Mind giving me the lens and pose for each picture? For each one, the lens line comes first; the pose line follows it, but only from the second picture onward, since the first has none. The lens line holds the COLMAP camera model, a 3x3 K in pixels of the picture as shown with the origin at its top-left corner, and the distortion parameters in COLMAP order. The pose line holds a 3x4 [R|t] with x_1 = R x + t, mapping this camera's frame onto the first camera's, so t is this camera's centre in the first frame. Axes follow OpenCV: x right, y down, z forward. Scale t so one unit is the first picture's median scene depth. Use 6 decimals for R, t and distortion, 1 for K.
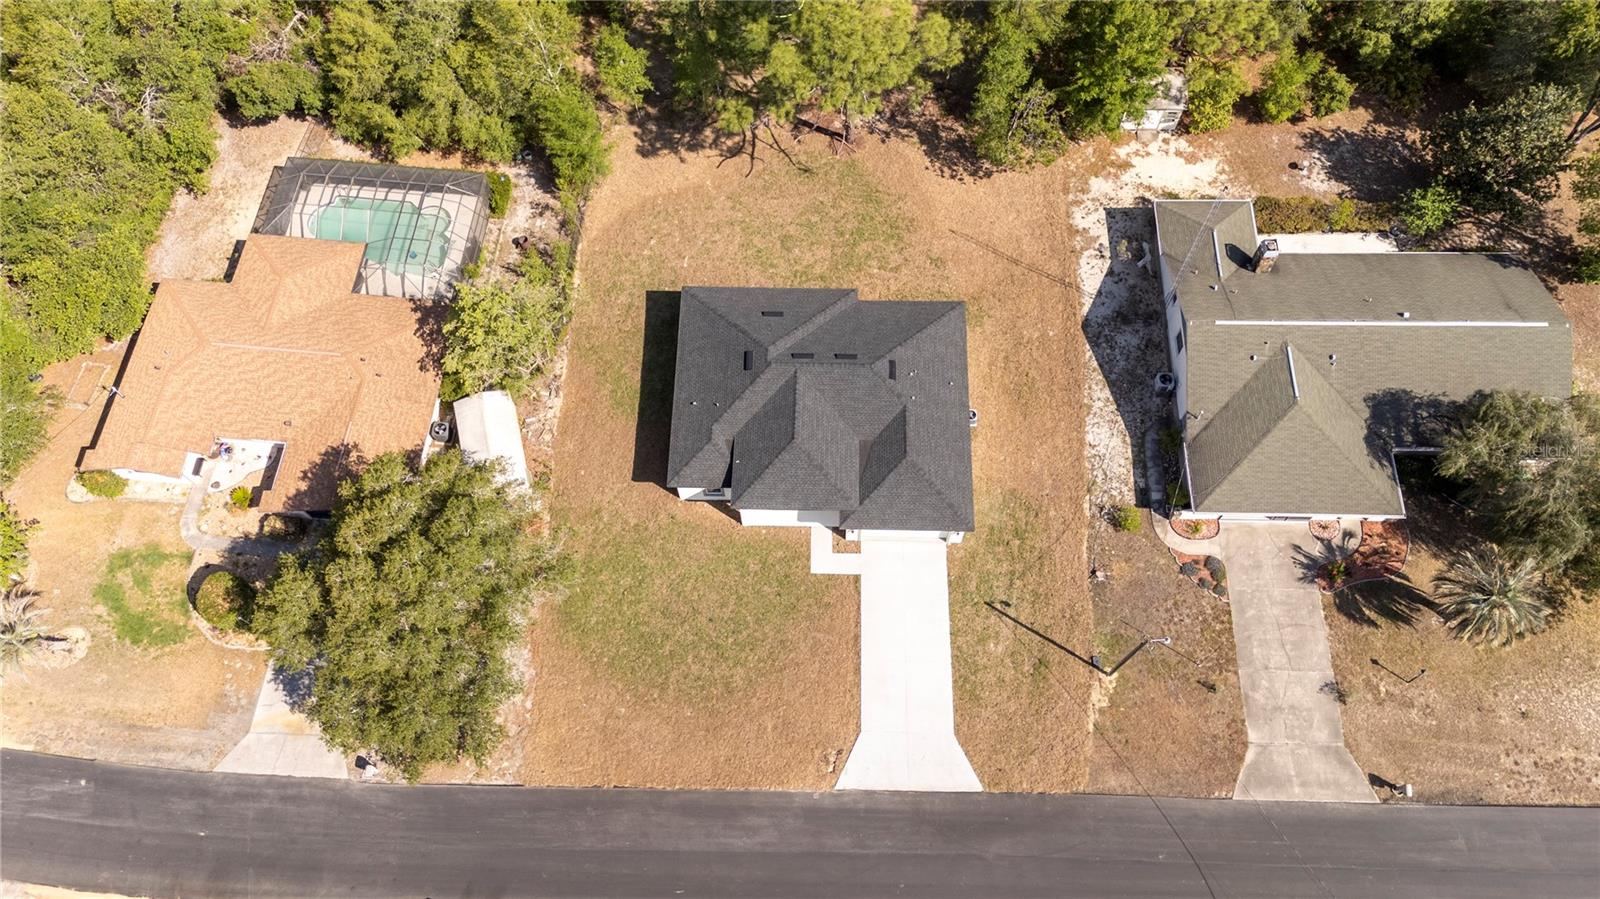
lens RADIAL K [[1183.4, 0, 807.2], [0, 1183.4, 445.8], [0, 0, 1]] dist [0.074831, -0.084486]
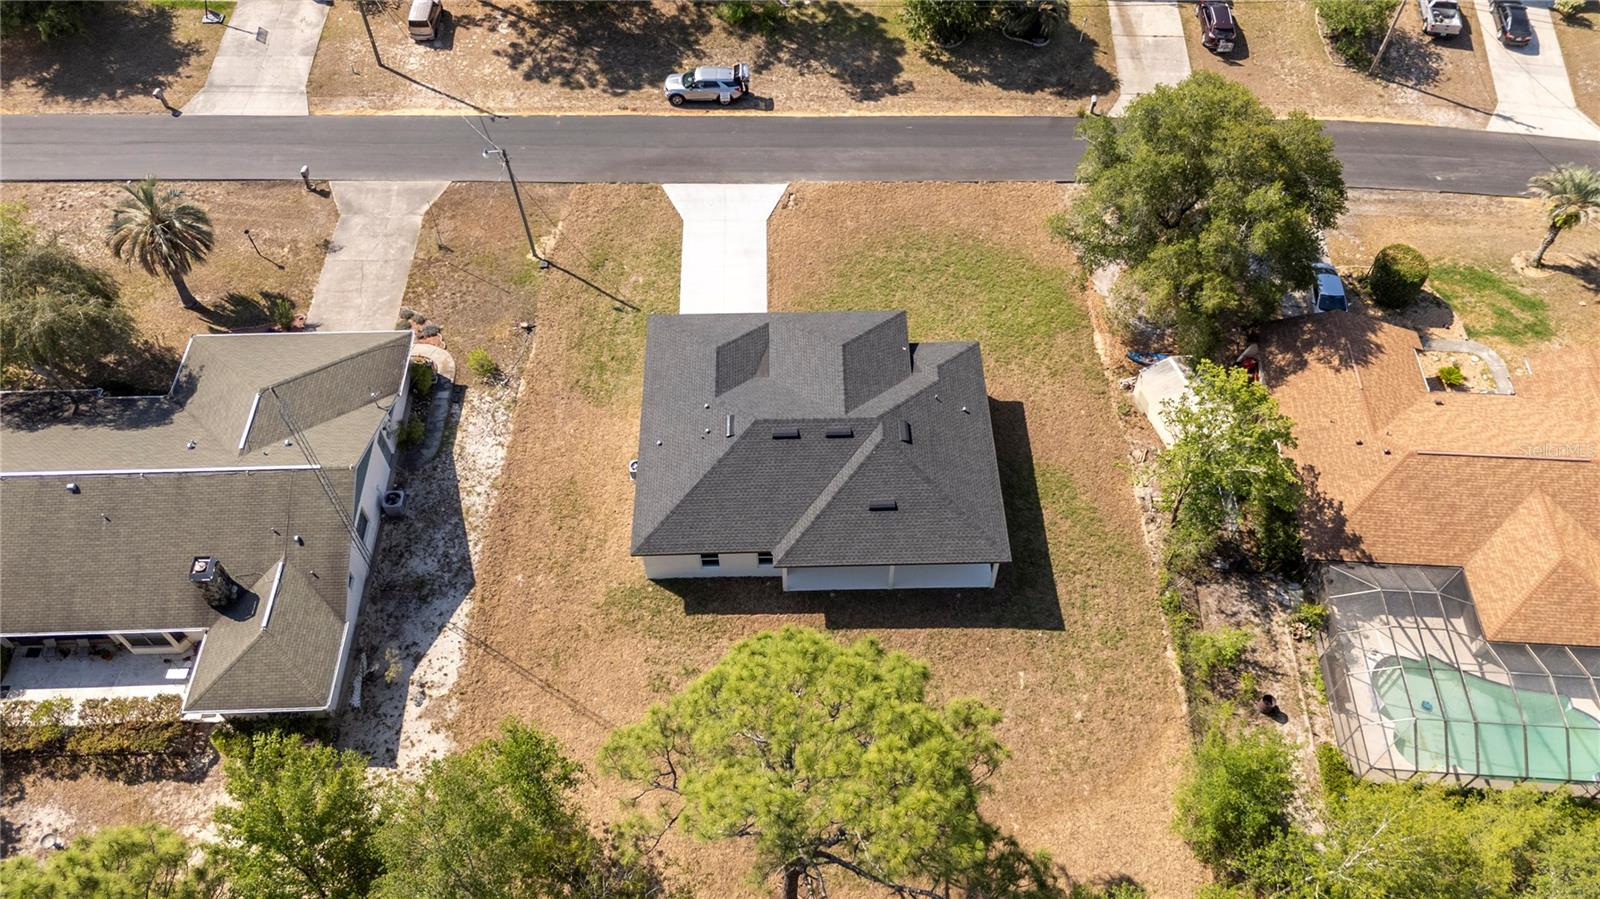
lens RADIAL K [[1183.4, 0, 807.2], [0, 1183.4, 445.8], [0, 0, 1]] dist [0.074831, -0.084486]
pose [[-0.998858, 0.044592, -0.017173, 0.033021], [-0.036156, -0.470330, 0.881750, -0.793816], [0.031242, 0.881364, 0.471405, 0.618450]]
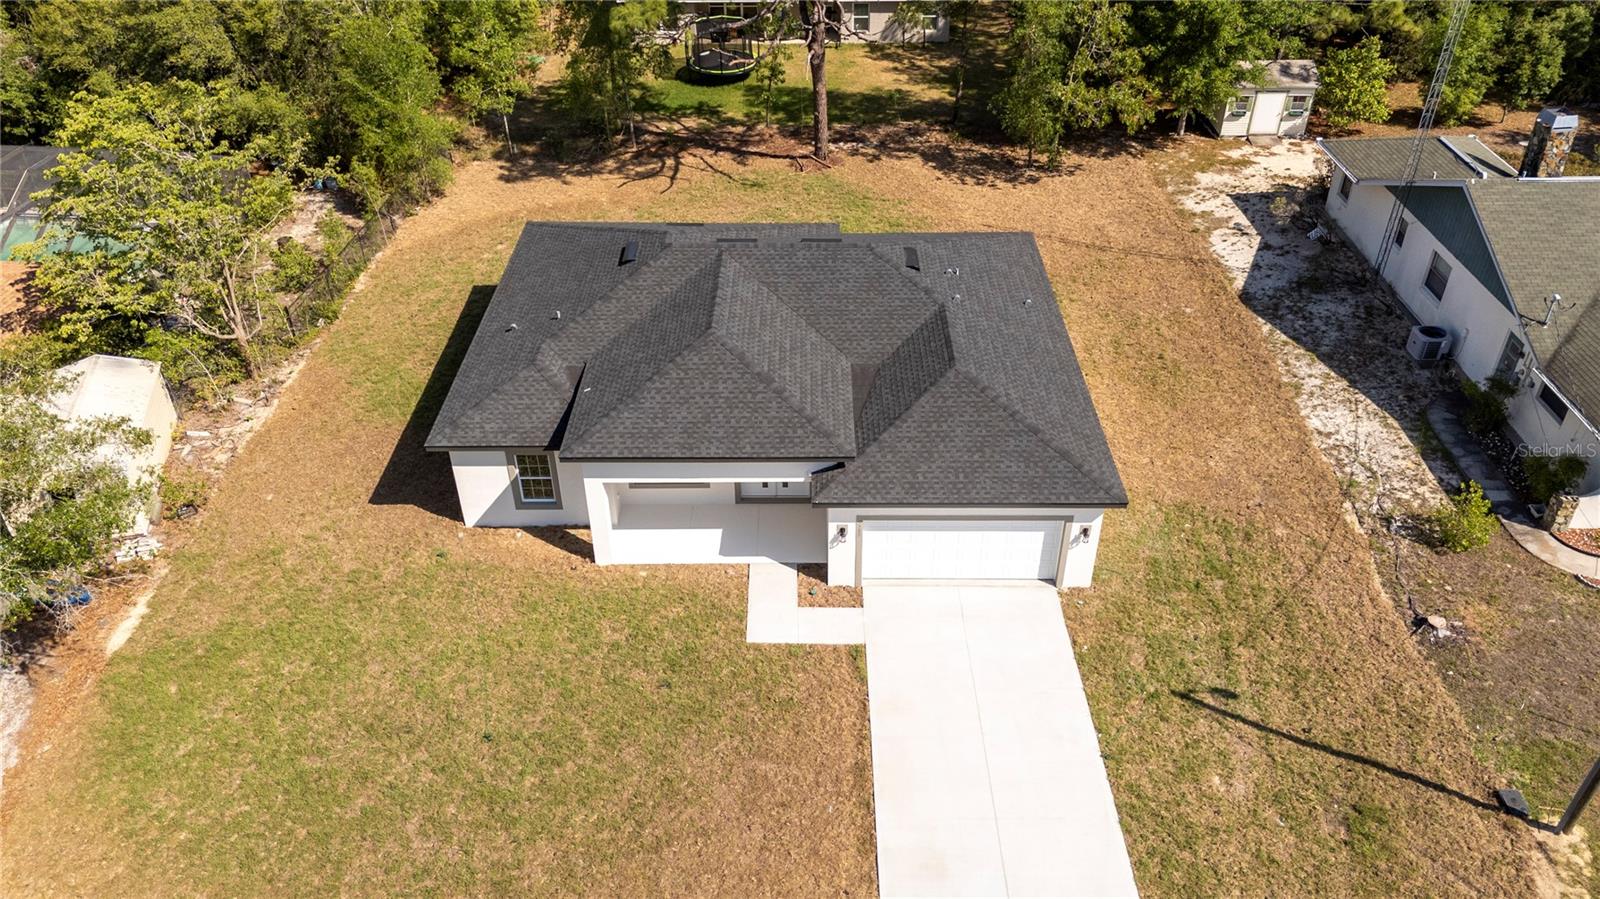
lens RADIAL K [[1183.4, 0, 807.2], [0, 1183.4, 445.8], [0, 0, 1]] dist [0.074831, -0.084486]
pose [[0.999772, -0.006656, 0.020275, 0.016415], [0.015847, 0.867893, -0.496498, 0.254071], [-0.014292, 0.496707, 0.867801, 0.593384]]
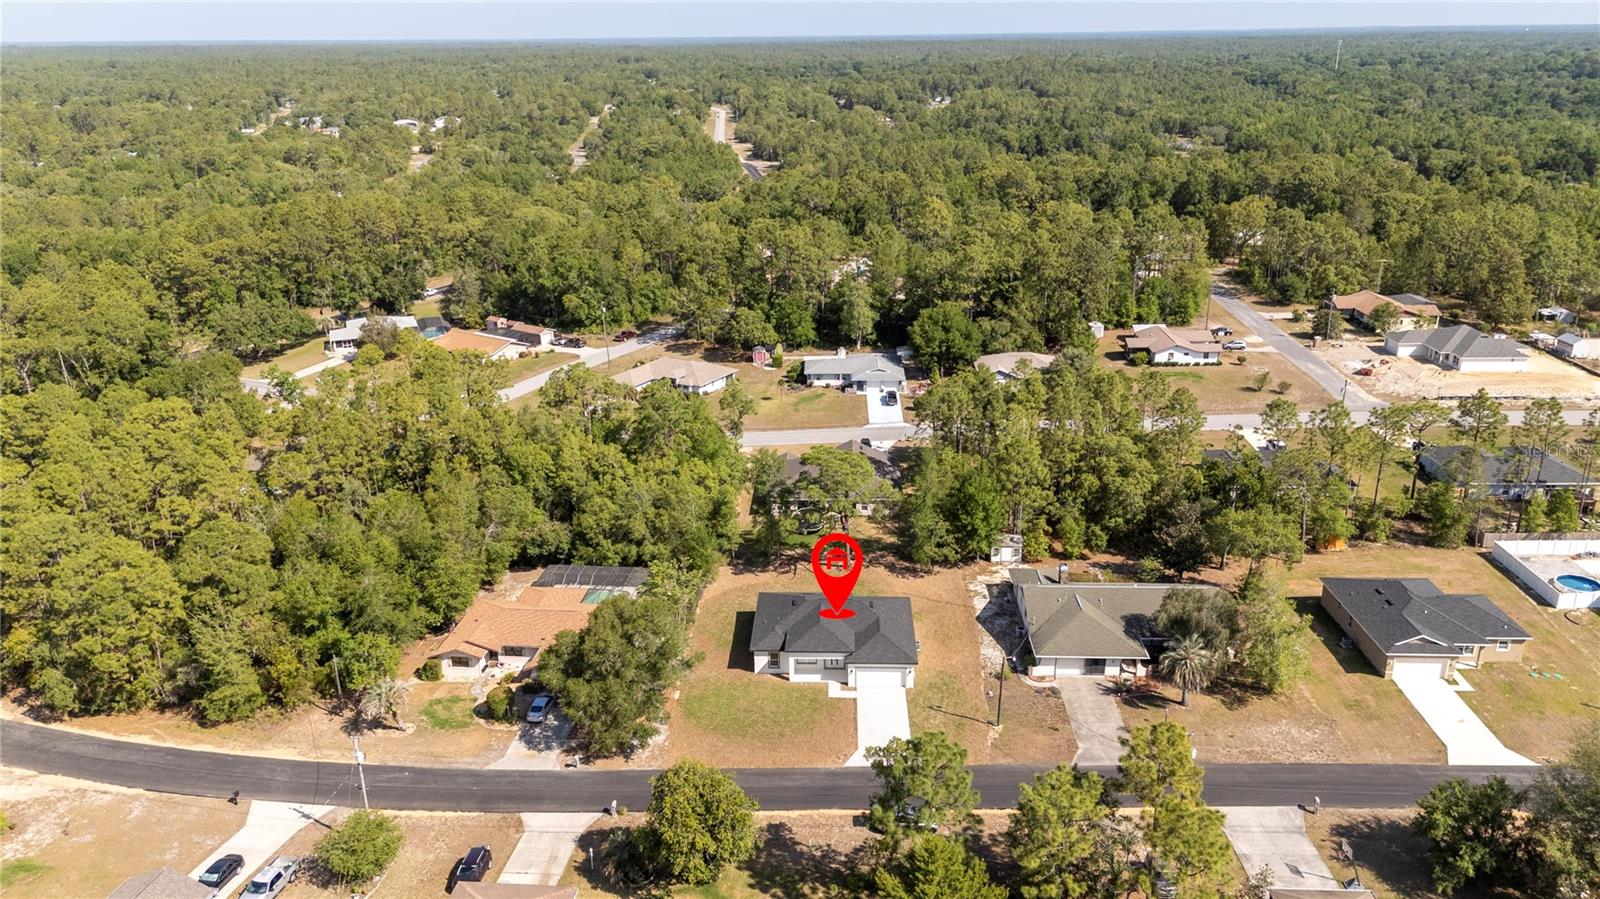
lens RADIAL K [[1183.4, 0, 807.2], [0, 1183.4, 445.8], [0, 0, 1]] dist [0.074831, -0.084486]
pose [[0.999964, 0.006993, -0.004763, -0.022837], [-0.008292, 0.698211, -0.715844, 1.103102], [-0.001680, 0.715858, 0.698244, -0.499204]]
